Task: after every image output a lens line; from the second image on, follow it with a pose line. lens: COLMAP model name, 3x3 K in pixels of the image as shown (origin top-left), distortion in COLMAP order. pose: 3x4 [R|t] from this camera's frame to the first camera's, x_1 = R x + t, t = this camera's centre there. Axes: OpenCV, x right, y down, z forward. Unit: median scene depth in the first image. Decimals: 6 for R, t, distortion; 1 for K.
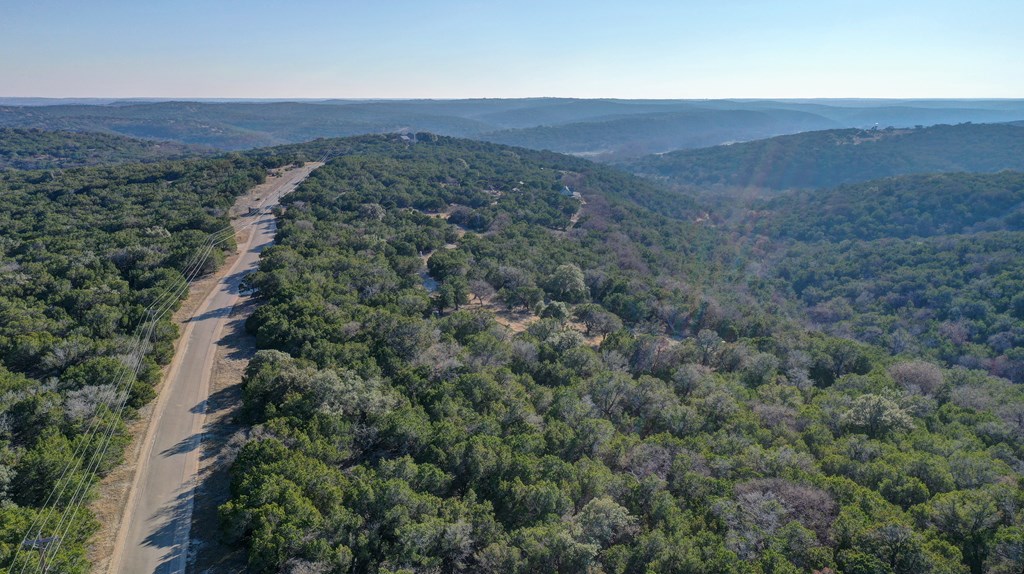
lens RADIAL K [[808.4, 0, 512.0], [0, 808.4, 287.0], [0, 0, 1]] dist [0.002158, 0.001507]
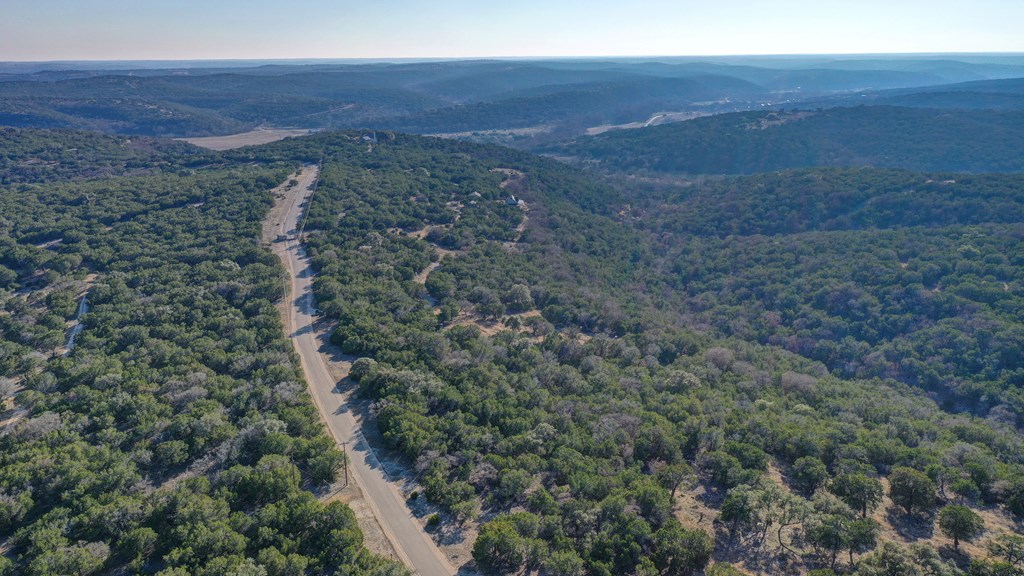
lens RADIAL K [[808.4, 0, 512.0], [0, 808.4, 288.0], [0, 0, 1]] dist [0.002158, 0.001507]
pose [[0.997082, -0.030232, 0.070103, -0.062921], [0.026585, 0.998273, 0.052394, -0.122897], [-0.071566, -0.050377, 0.996163, -0.623481]]
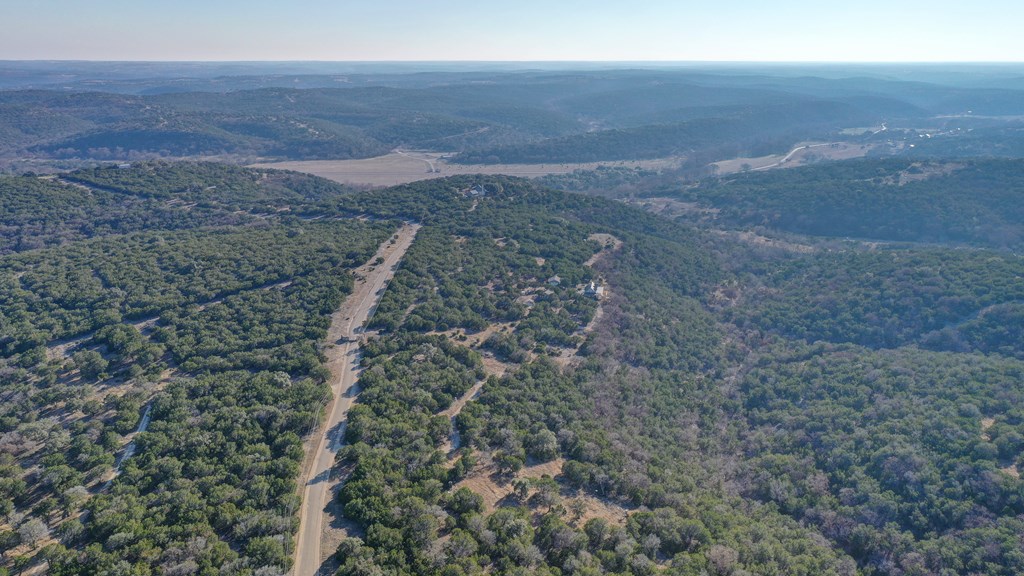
lens RADIAL K [[808.4, 0, 512.0], [0, 808.4, 288.0], [0, 0, 1]] dist [0.002158, 0.001507]
pose [[0.994127, 0.031104, -0.103654, 0.187291], [-0.025943, 0.998373, 0.050775, -0.448955], [0.105065, -0.047787, 0.993317, -0.599860]]
